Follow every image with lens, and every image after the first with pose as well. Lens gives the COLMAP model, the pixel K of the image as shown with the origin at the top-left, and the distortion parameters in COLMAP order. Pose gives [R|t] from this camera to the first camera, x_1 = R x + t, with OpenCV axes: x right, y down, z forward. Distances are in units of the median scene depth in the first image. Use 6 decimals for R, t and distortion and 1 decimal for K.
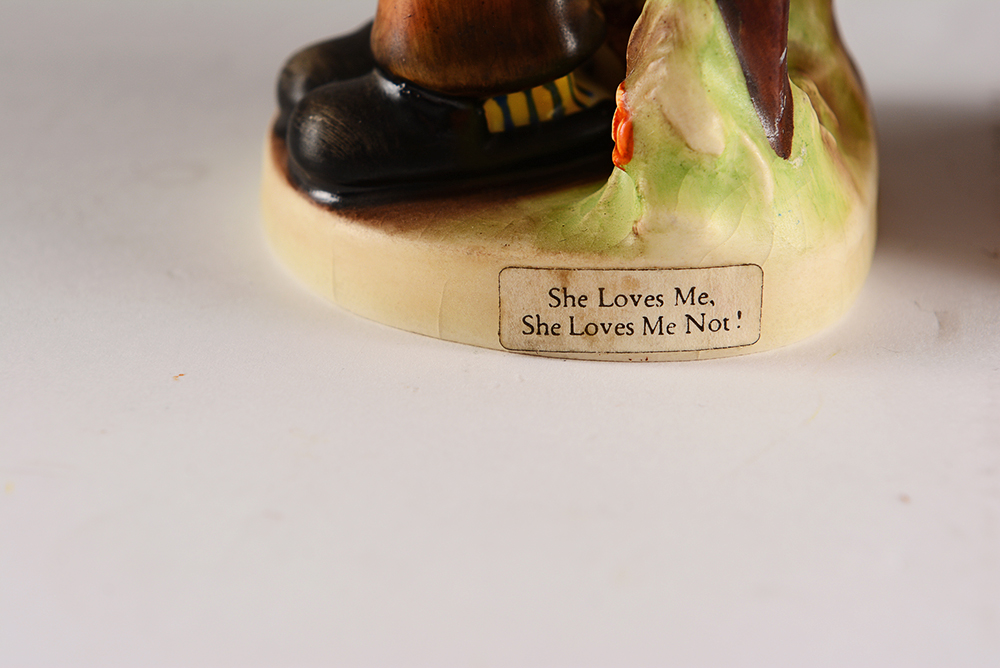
lens RADIAL K [[3222.0, 0, 497.9], [0, 3222.0, 332.7], [0, 0, 1]] dist [0.202444, 0.000000]
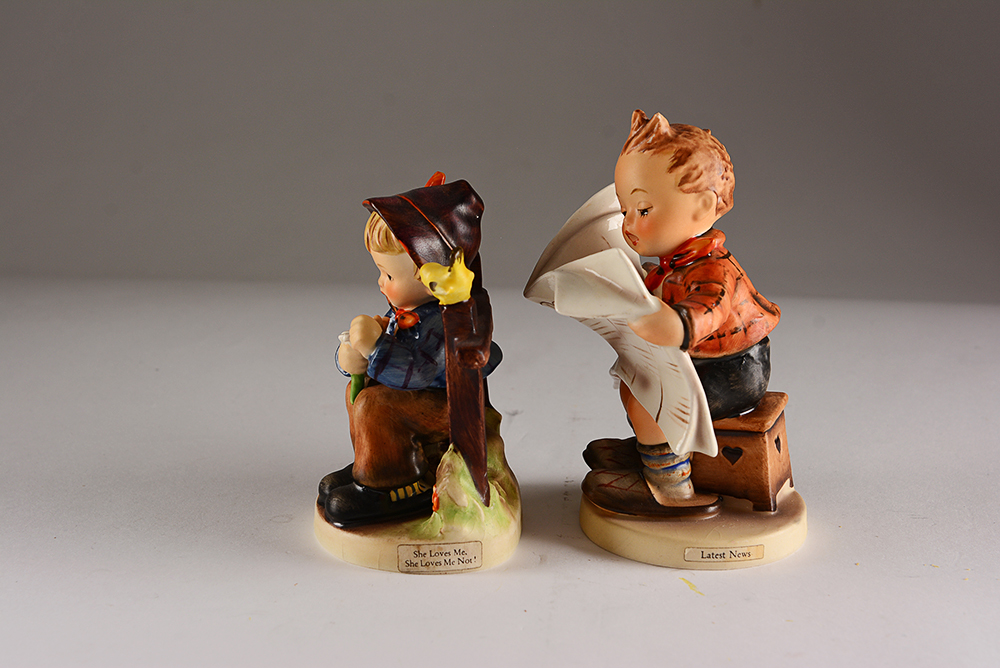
lens RADIAL K [[1614.0, 0, 501.5], [0, 1614.0, 328.0], [0, 0, 1]] dist [-0.025335, 0.000000]
pose [[0.996212, -0.026948, 0.082676, -0.022006], [0.039876, 0.986482, -0.158947, 0.023634], [-0.077275, 0.161641, 0.983819, -0.557309]]
